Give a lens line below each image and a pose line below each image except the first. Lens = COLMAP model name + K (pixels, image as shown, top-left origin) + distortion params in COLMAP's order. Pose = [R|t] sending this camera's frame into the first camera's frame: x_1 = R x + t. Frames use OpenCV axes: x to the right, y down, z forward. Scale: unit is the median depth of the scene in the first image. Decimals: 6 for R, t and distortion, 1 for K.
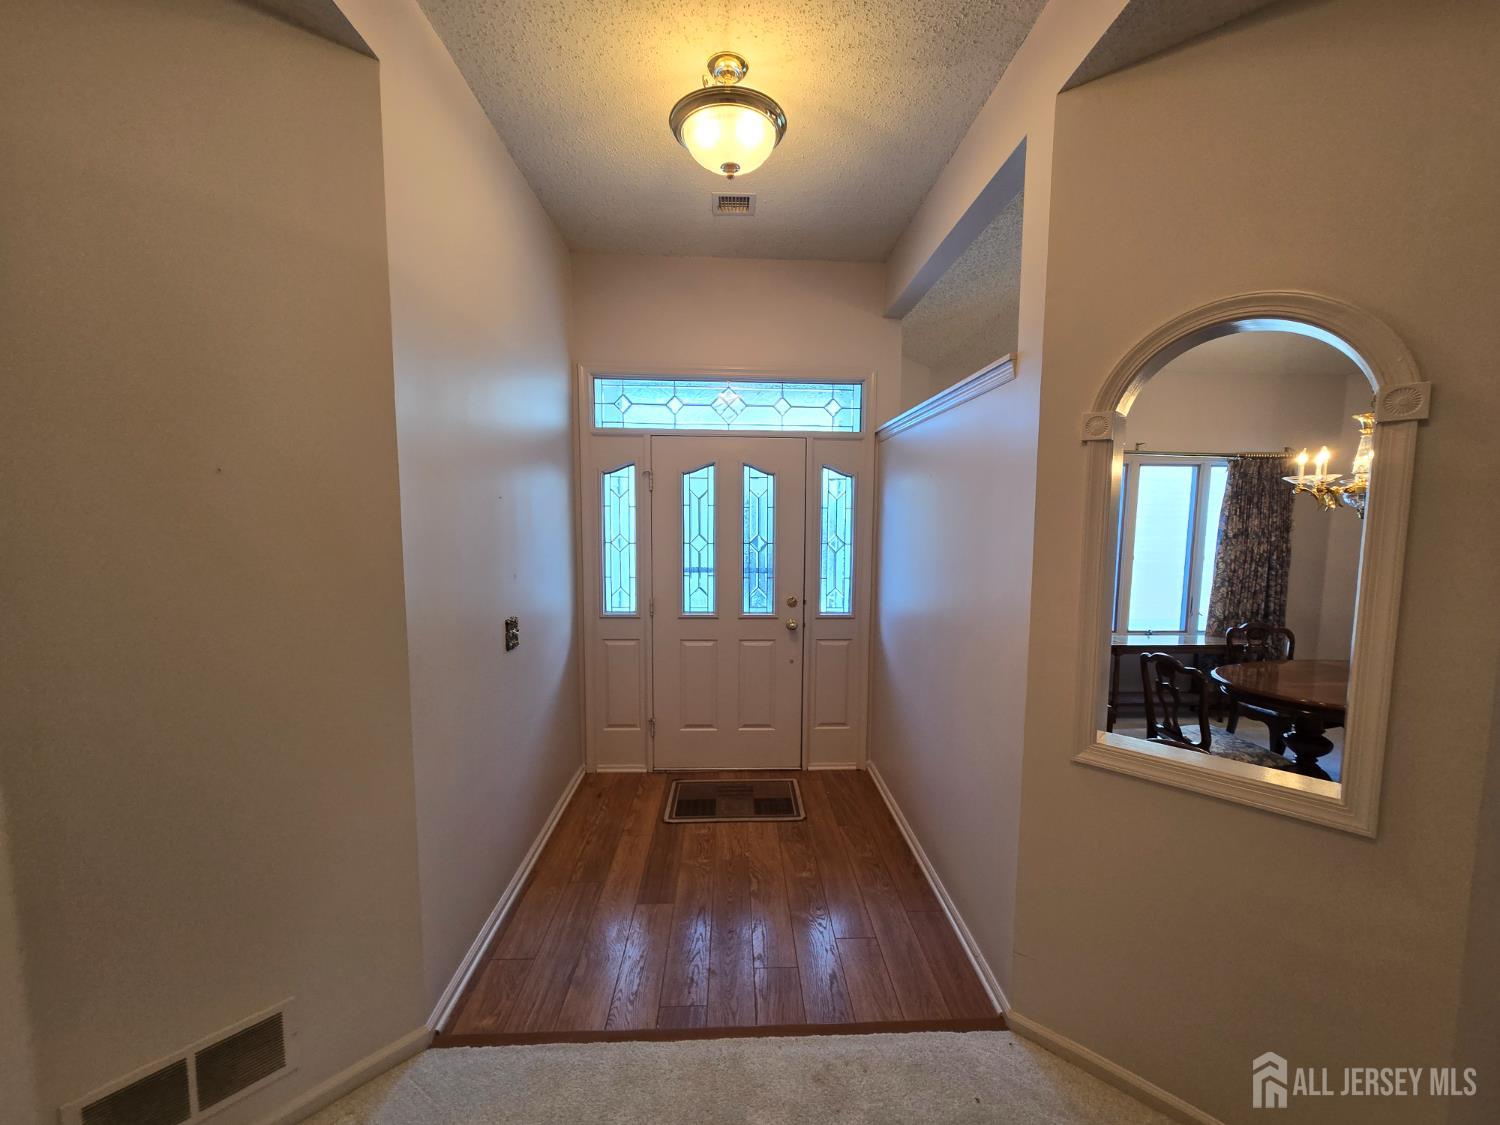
lens RADIAL K [[609.9, 0, 754.6], [0, 609.9, 569.7], [0, 0, 1]] dist [-0.000621, -0.000111]
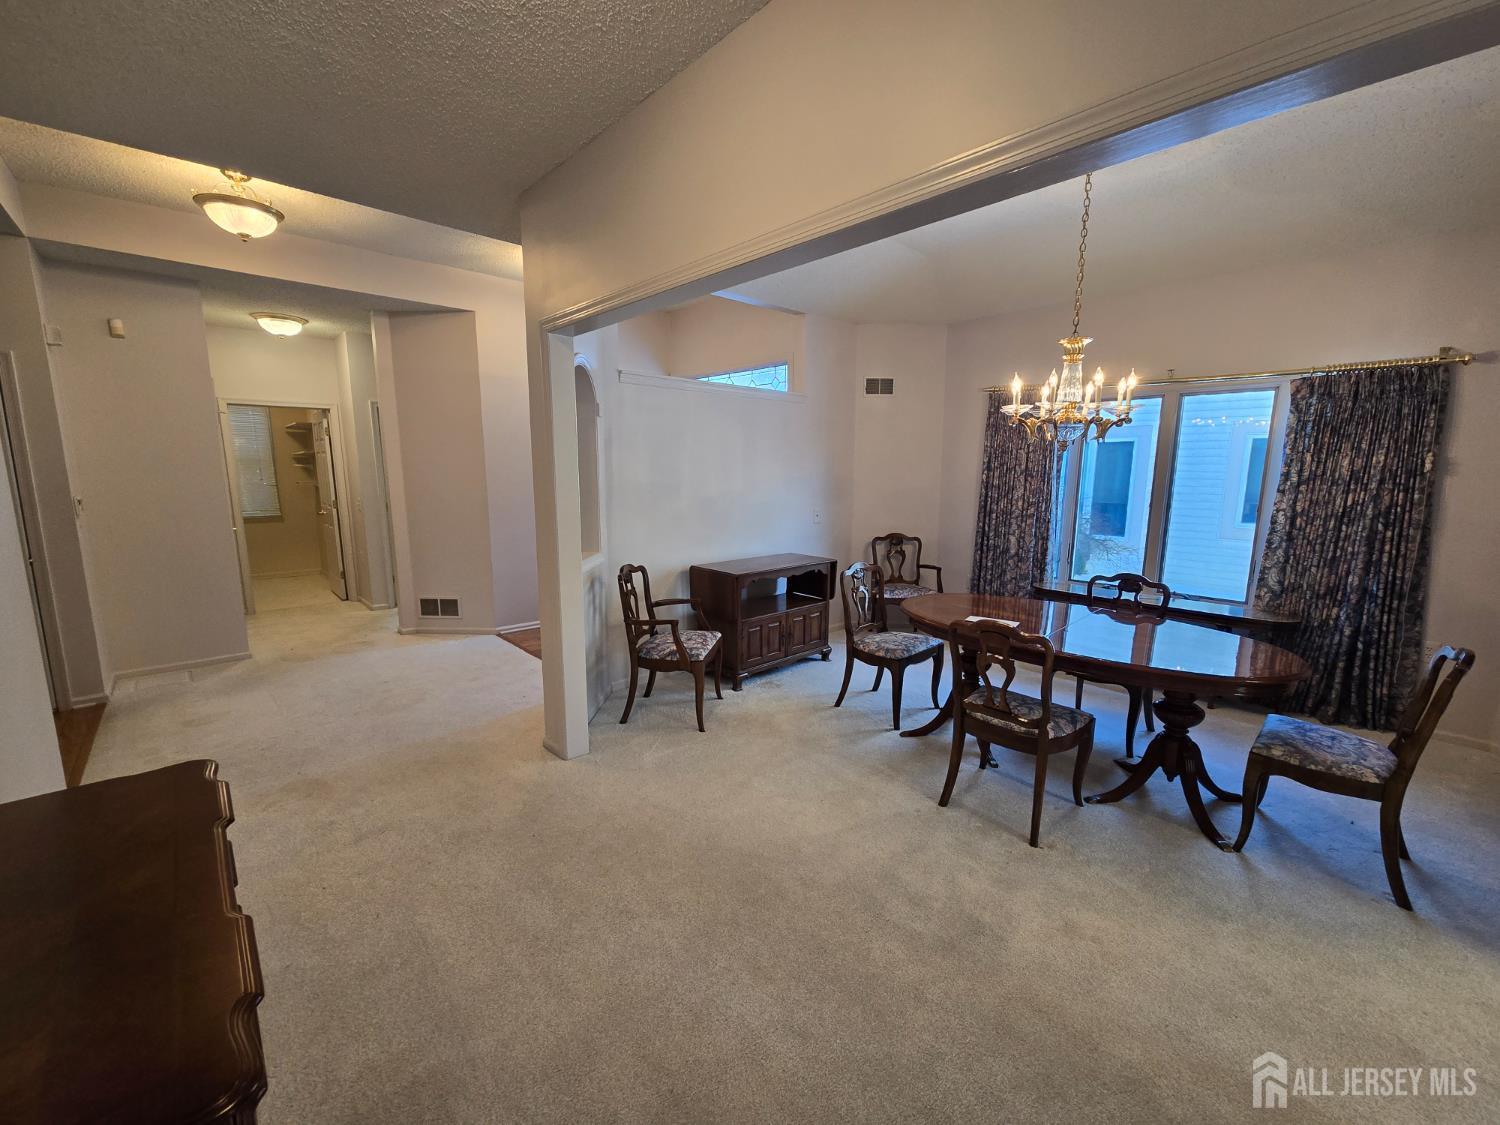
lens RADIAL K [[609.9, 0, 754.6], [0, 609.9, 569.7], [0, 0, 1]] dist [-0.000621, -0.000111]
pose [[0.649284, 0.123527, -0.750447, 0.923003], [-0.074439, 0.992306, 0.098933, 0.028657], [0.756894, -0.008373, 0.653484, 0.004323]]
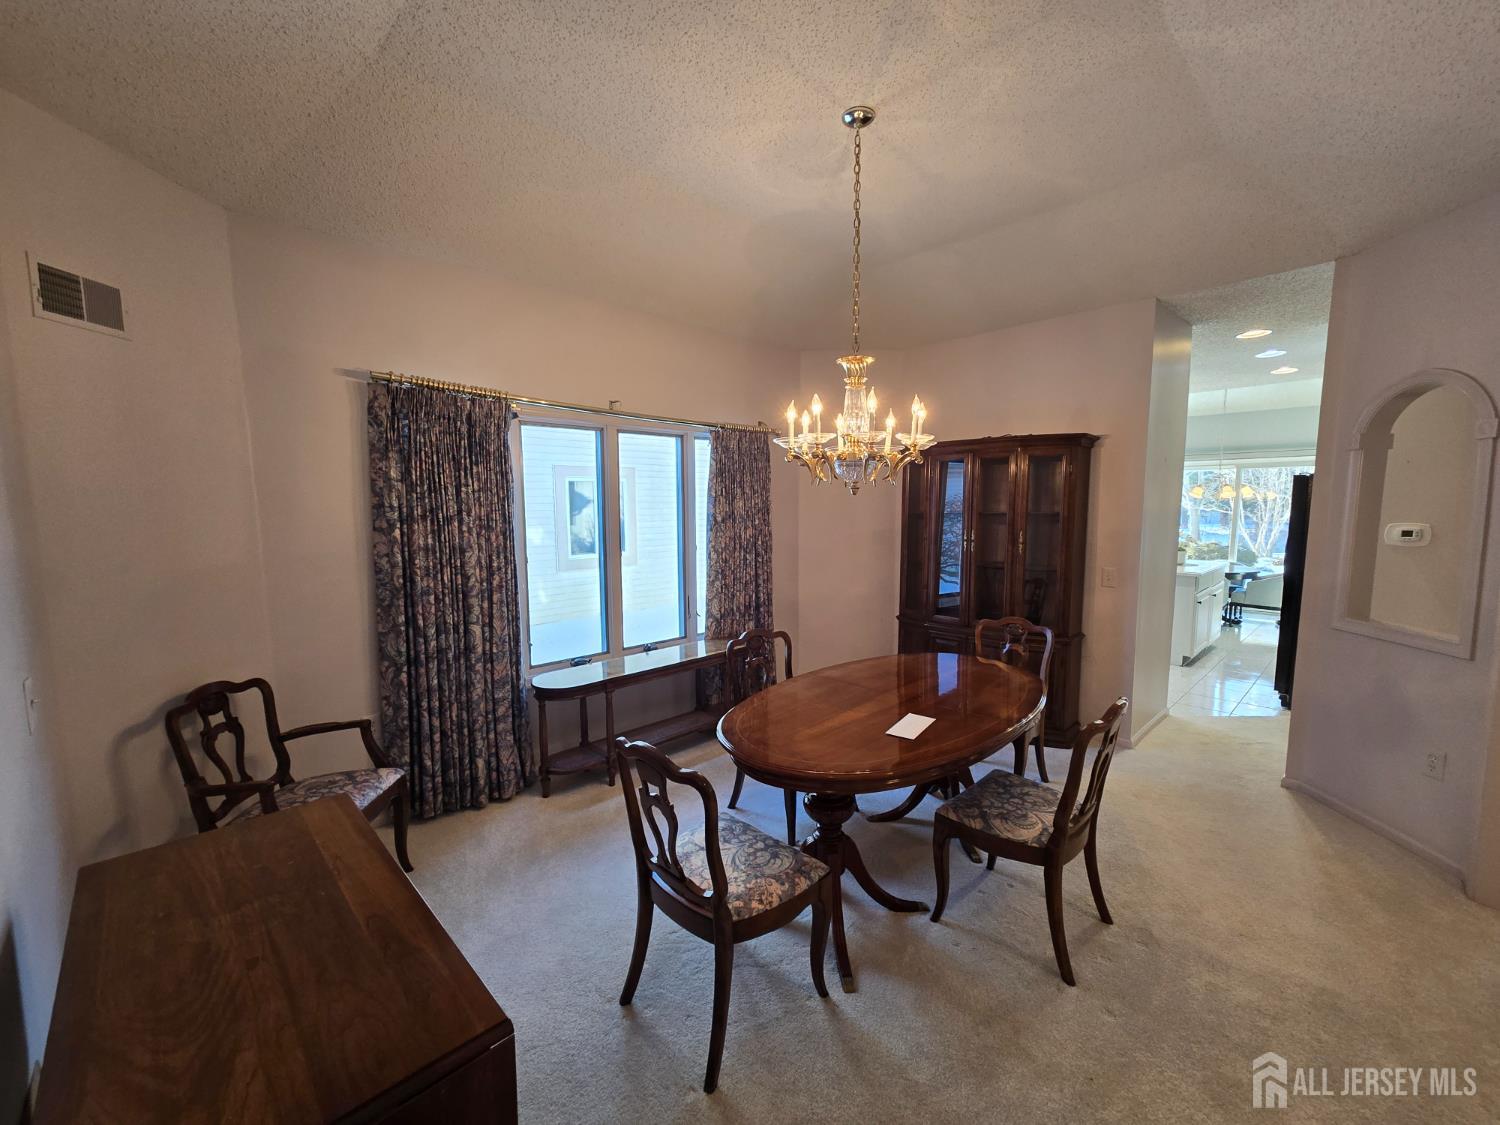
lens RADIAL K [[609.9, 0, 754.6], [0, 609.9, 569.7], [0, 0, 1]] dist [-0.000621, -0.000111]
pose [[0.746616, -0.087134, 0.659524, 0.248043], [0.077060, 0.996039, 0.044357, -0.020647], [-0.660777, 0.017705, 0.750374, 0.327242]]
